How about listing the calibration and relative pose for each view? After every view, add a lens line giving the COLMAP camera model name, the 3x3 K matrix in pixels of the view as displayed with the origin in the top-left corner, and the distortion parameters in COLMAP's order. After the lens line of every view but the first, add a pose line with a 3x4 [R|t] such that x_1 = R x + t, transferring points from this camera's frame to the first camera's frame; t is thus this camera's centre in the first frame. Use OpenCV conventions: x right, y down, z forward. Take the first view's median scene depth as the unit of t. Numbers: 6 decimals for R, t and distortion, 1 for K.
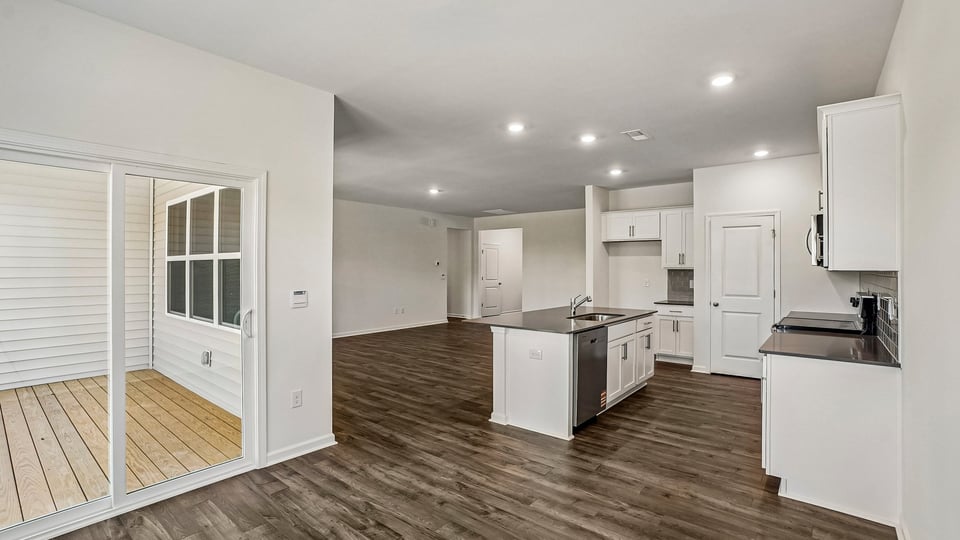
lens RADIAL K [[443.1, 0, 478.5], [0, 443.1, 277.7], [0, 0, 1]] dist [-0.018585, 0.004210]
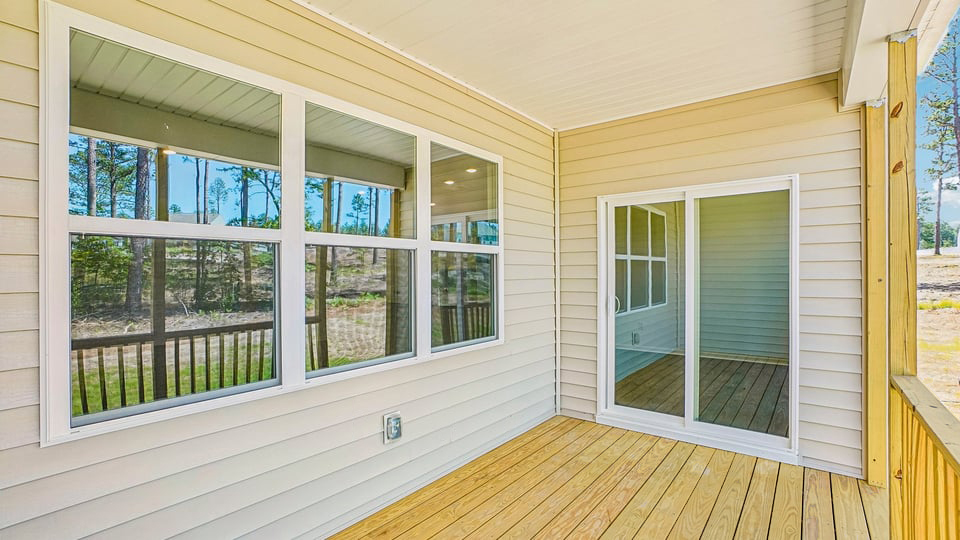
lens RADIAL K [[426.2, 0, 483.2], [0, 426.2, 268.8], [0, 0, 1]] dist [0.010406, 0.000689]
pose [[-0.034627, -0.002491, 0.999397, -1.785167], [0.024806, 0.999687, 0.003351, -0.025777], [-0.999092, 0.024907, -0.034554, 1.386371]]
